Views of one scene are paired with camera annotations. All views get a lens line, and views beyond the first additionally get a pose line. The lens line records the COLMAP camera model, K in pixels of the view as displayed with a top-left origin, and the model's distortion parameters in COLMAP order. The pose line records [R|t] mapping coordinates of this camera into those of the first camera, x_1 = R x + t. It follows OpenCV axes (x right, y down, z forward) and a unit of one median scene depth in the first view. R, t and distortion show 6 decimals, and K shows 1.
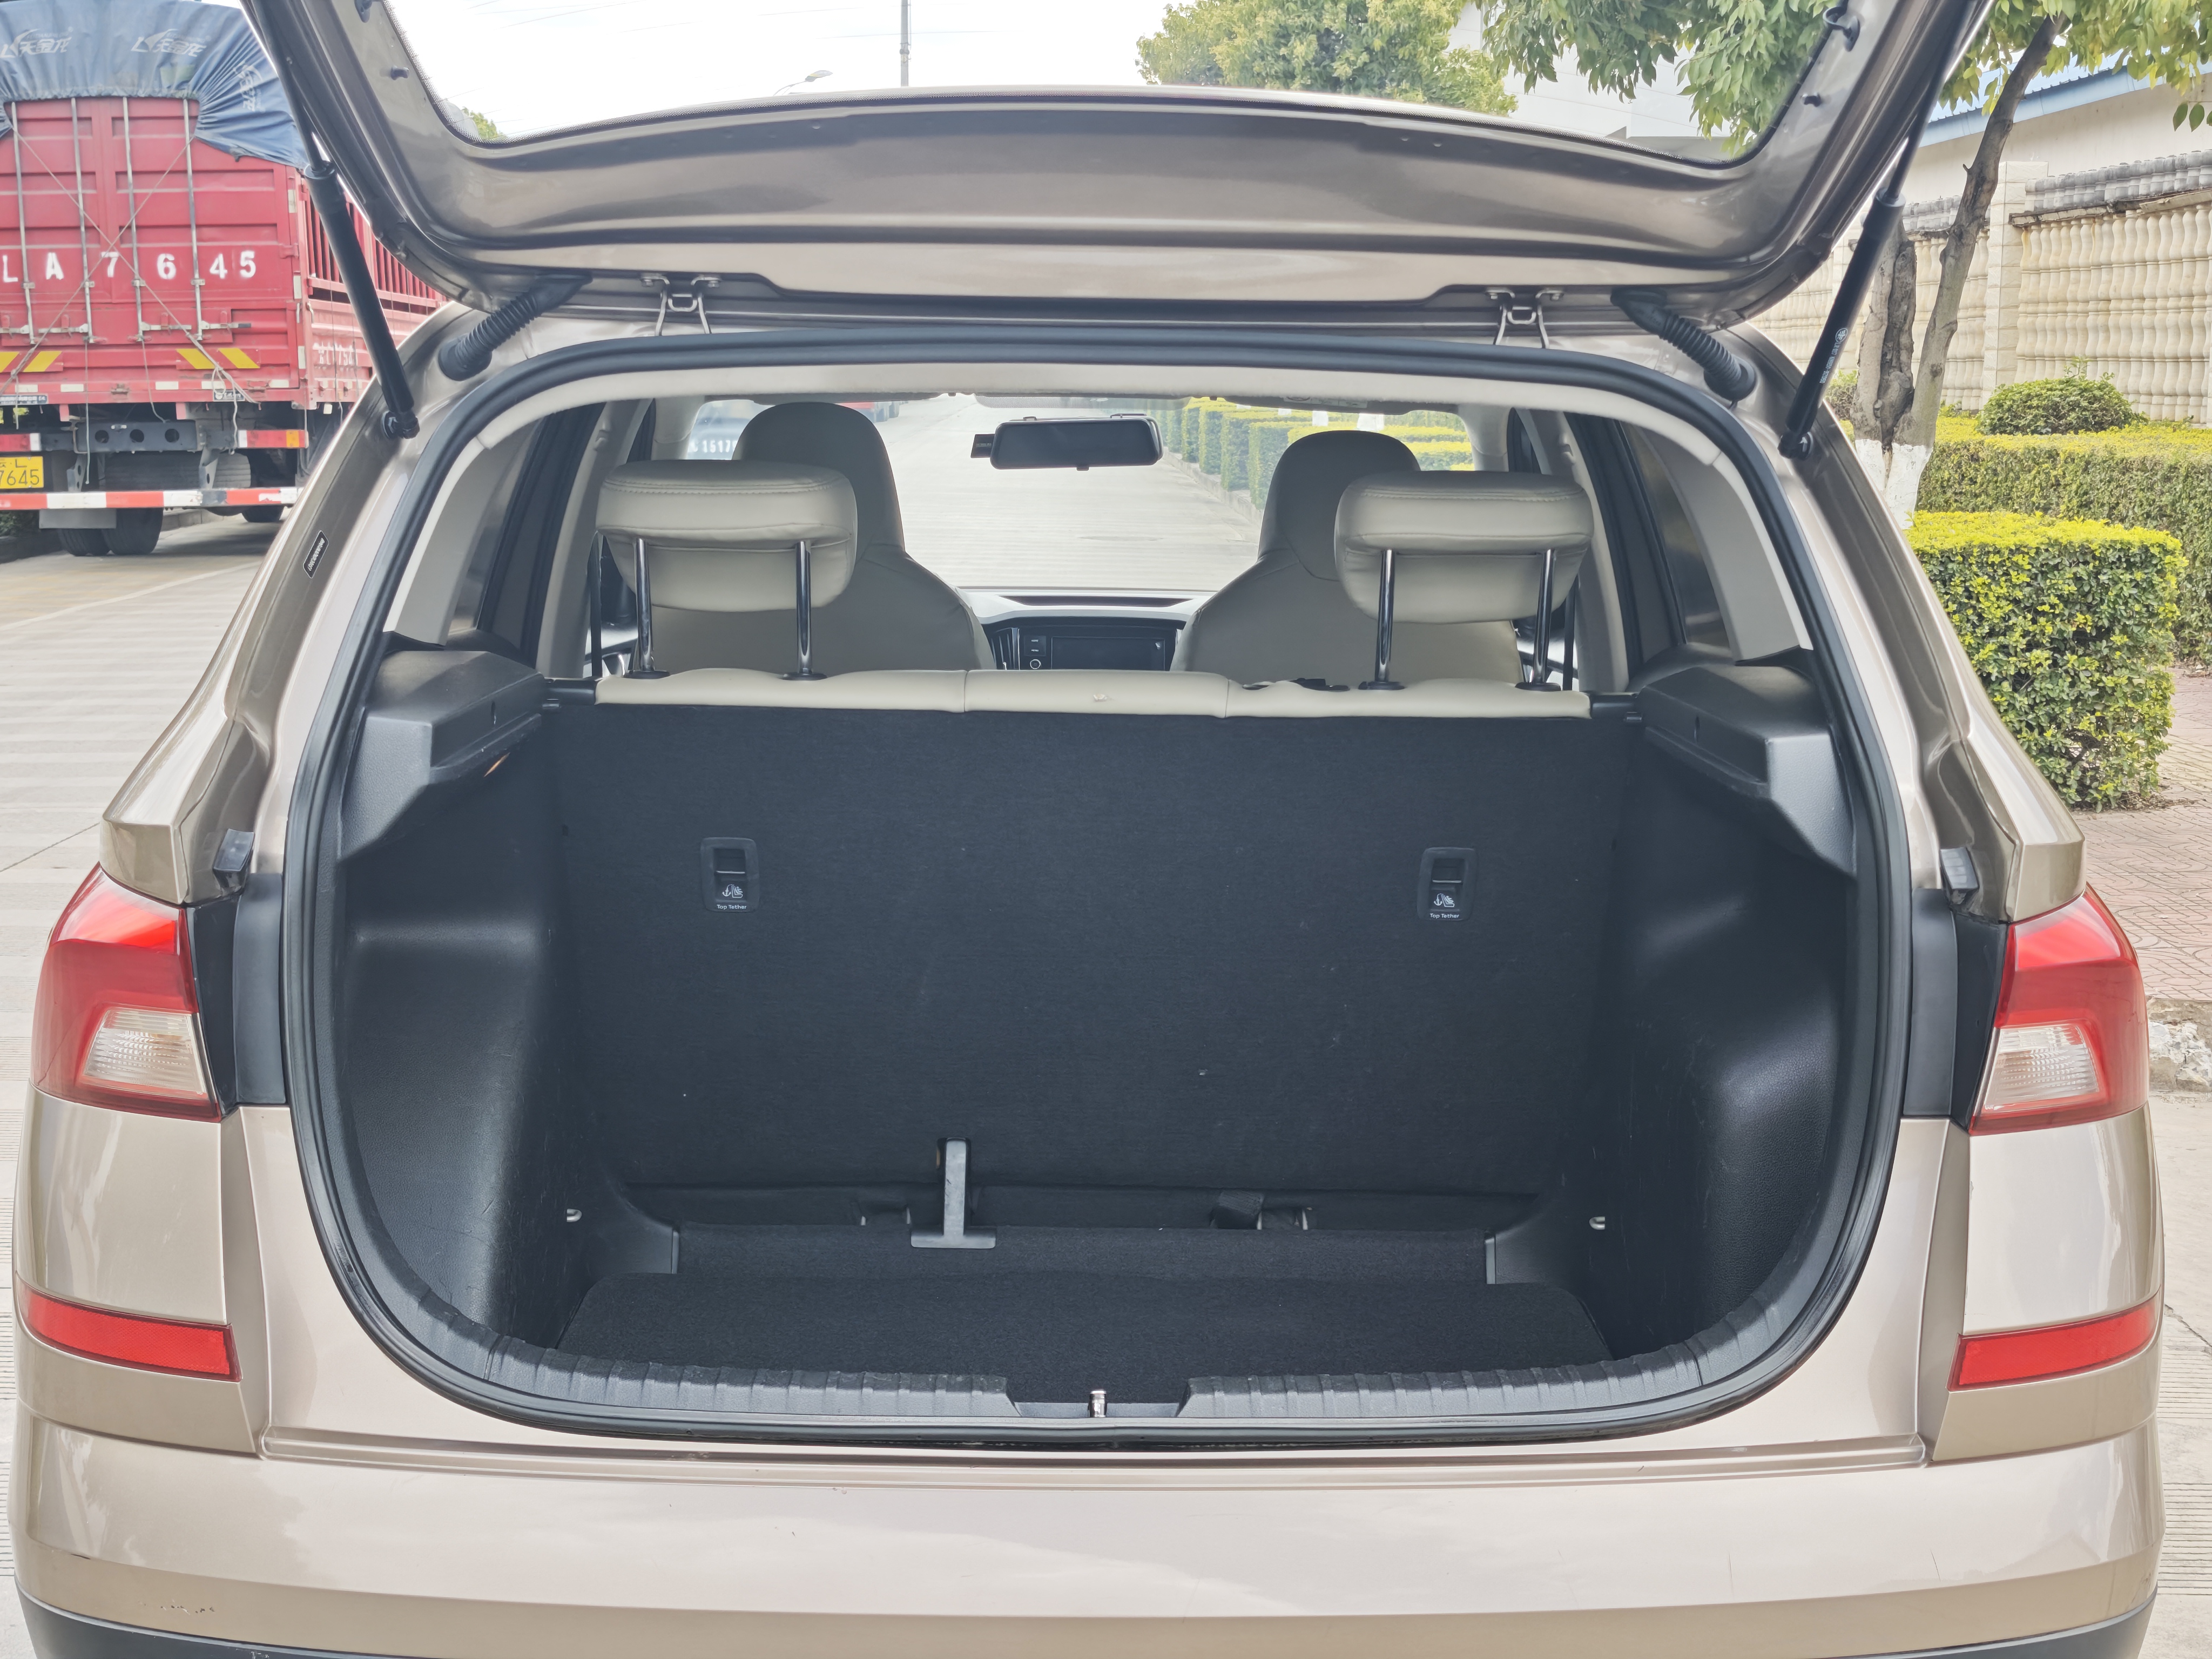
lens RADIAL K [[2977.2, 0, 1126.0], [0, 2977.2, 826.6], [0, 0, 1]] dist [0.128846, -0.381463]
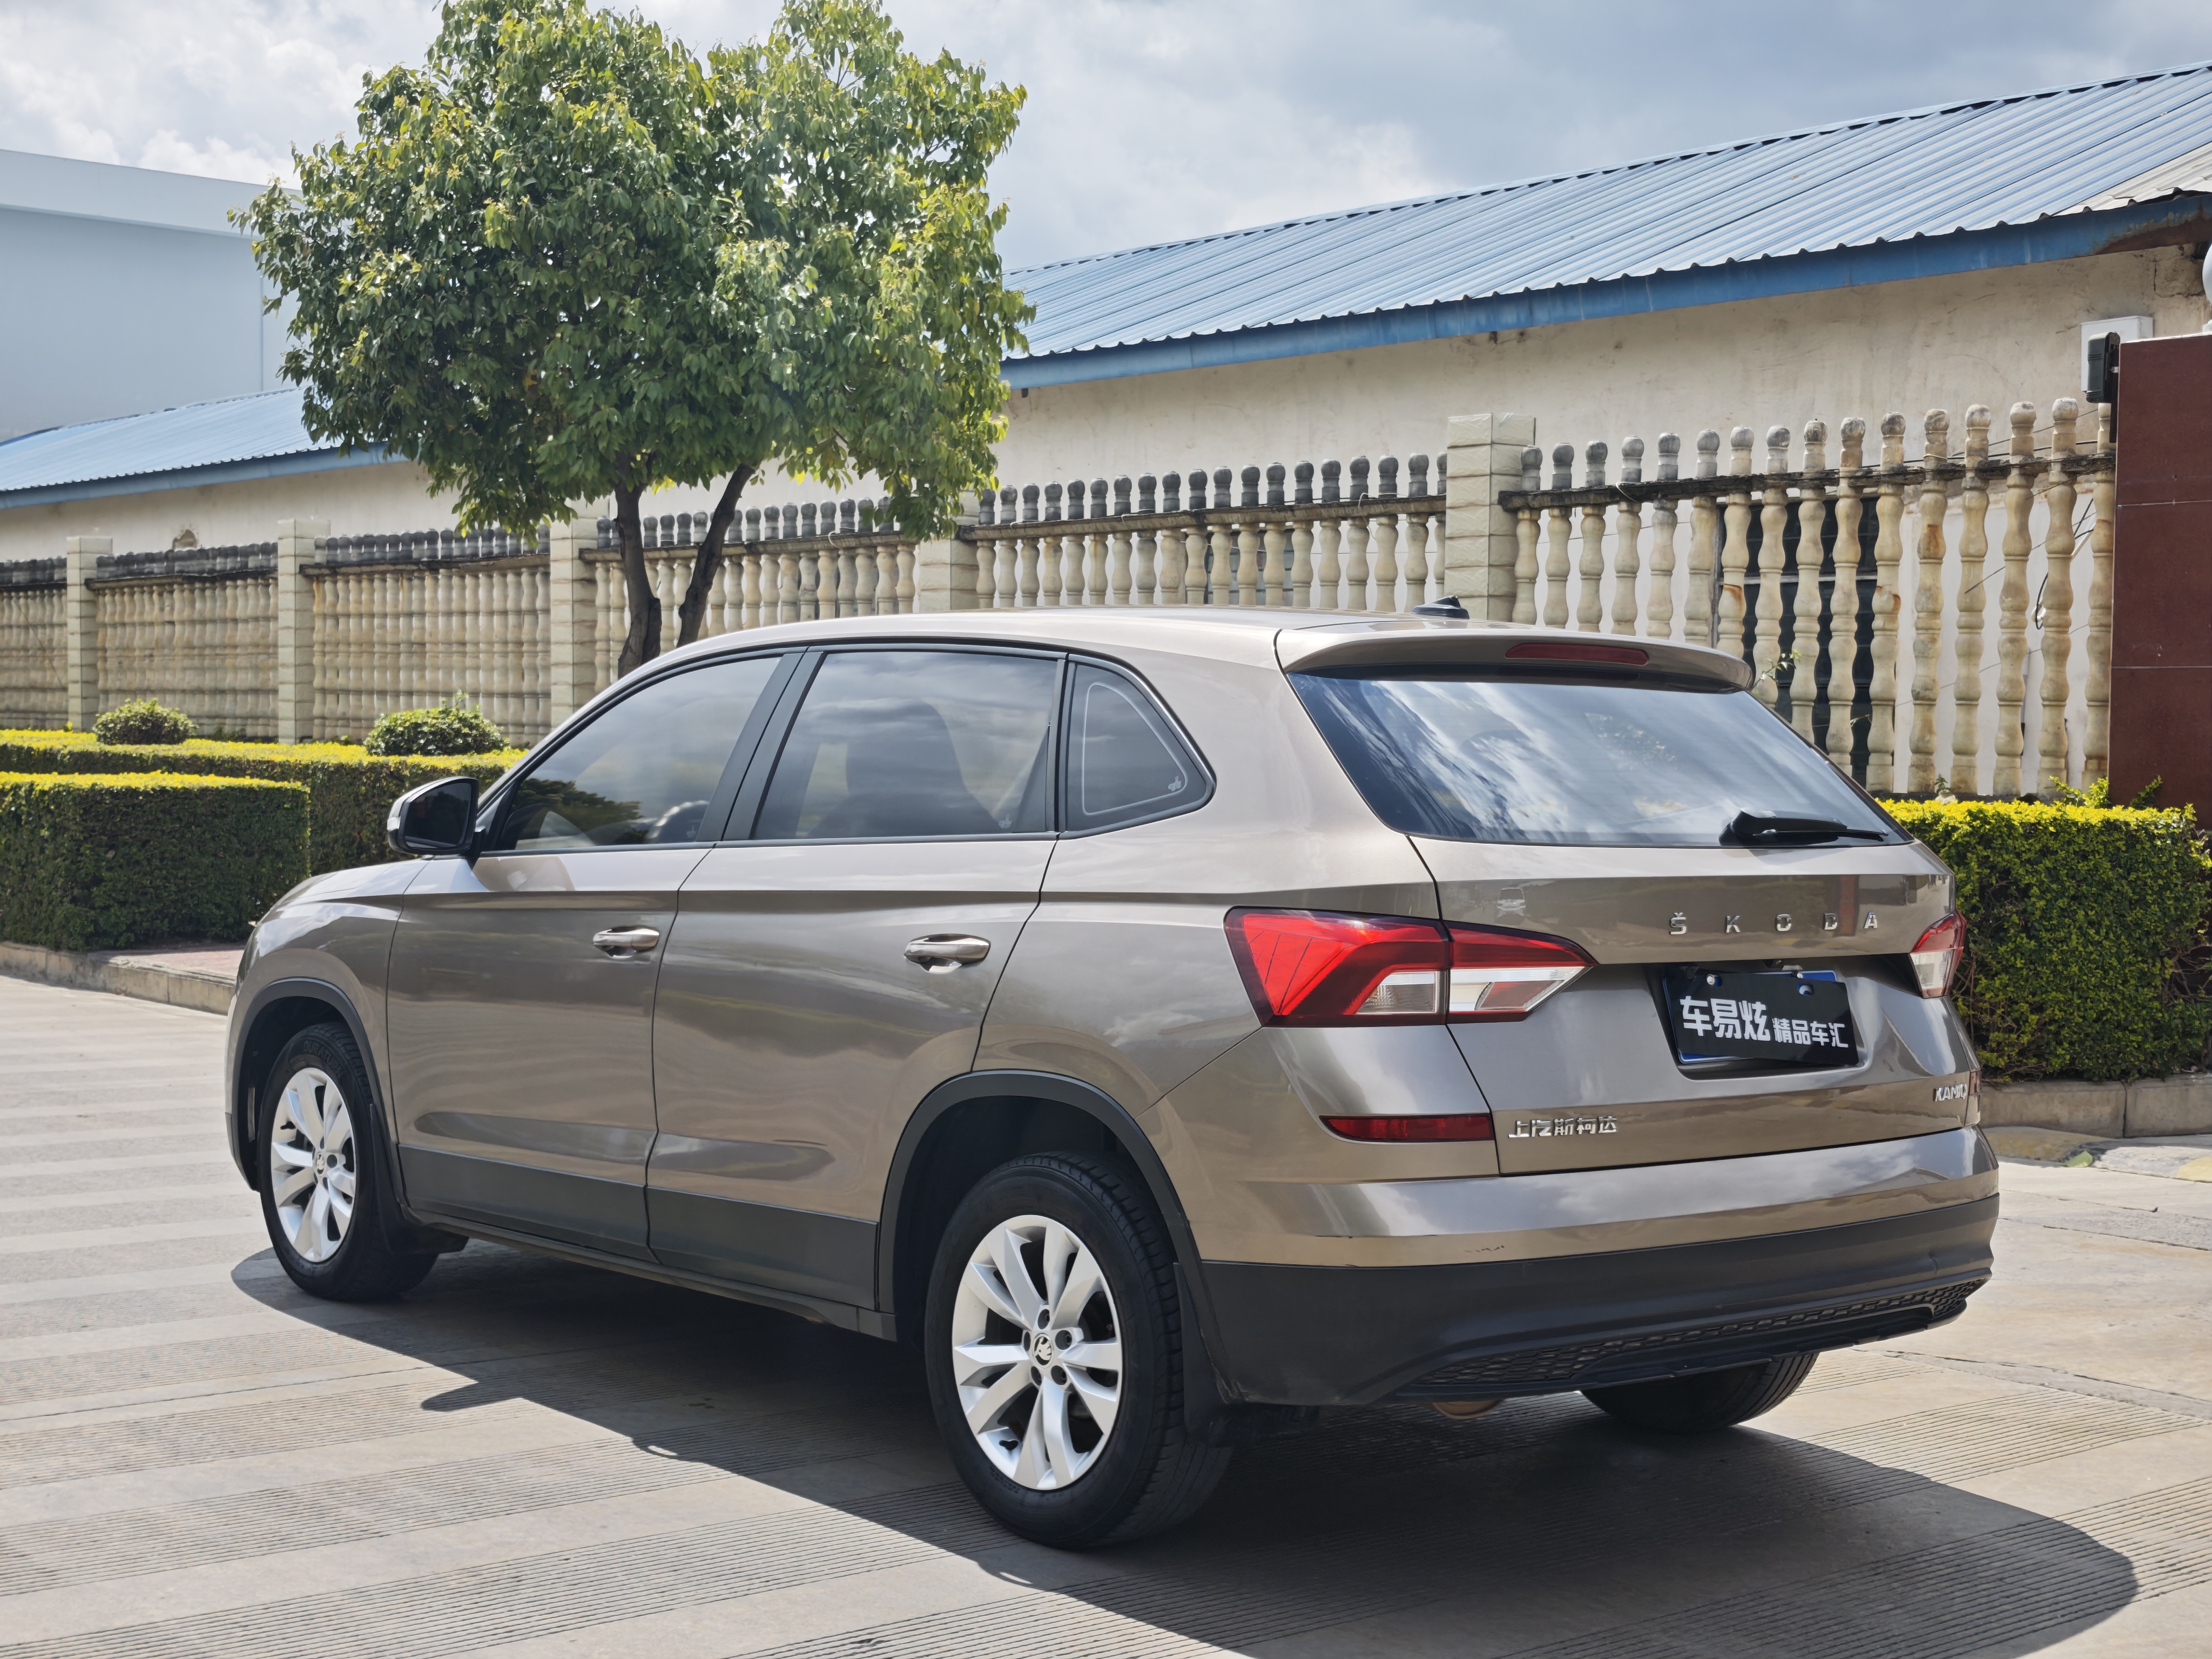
lens RADIAL K [[3000.5, 0, 1106.0], [0, 3000.5, 829.5], [0, 0, 1]] dist [0.125570, -0.502408]
pose [[0.776778, -0.011676, 0.629666, -0.195361], [0.081717, 0.993244, -0.082392, 0.012832], [-0.624450, 0.115455, 0.772484, -0.051432]]
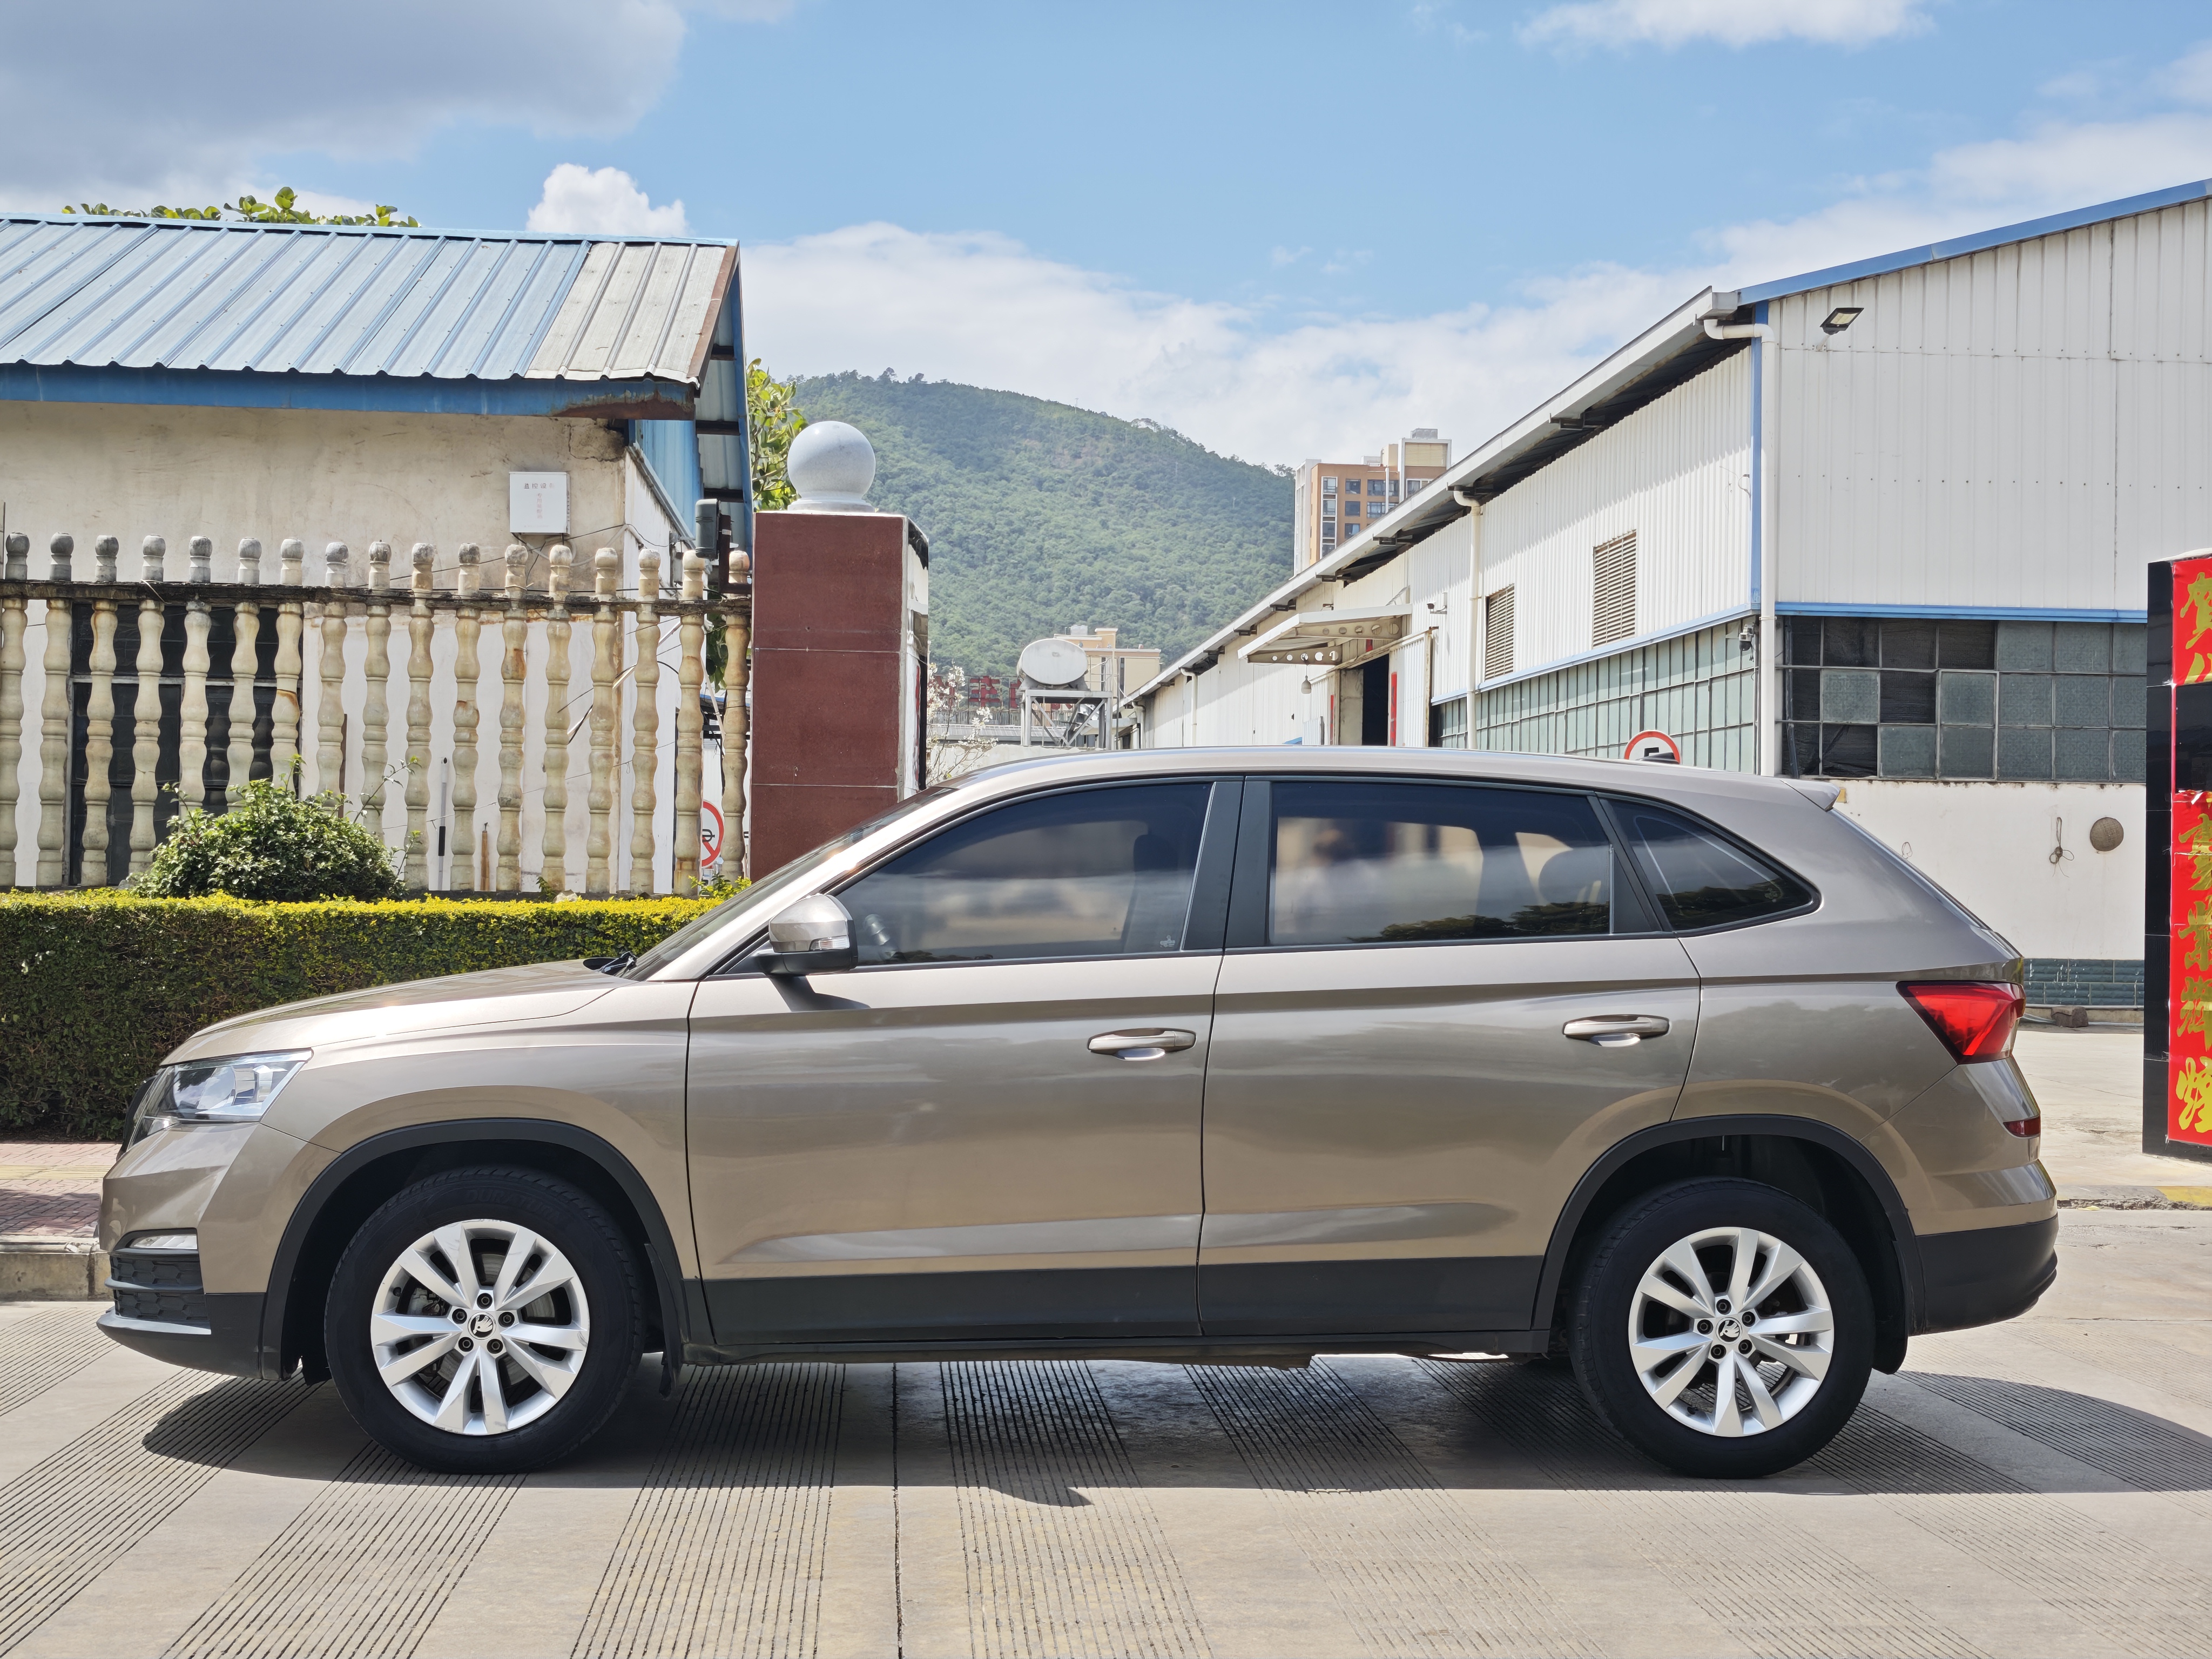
lens RADIAL K [[3000.5, 0, 1106.0], [0, 3000.5, 829.5], [0, 0, 1]] dist [0.125570, -0.502408]
pose [[-0.064109, 0.009126, 0.997901, -0.364588], [0.131404, 0.991329, -0.000624, -0.027608], [-0.989254, 0.131088, -0.064752, 0.231153]]
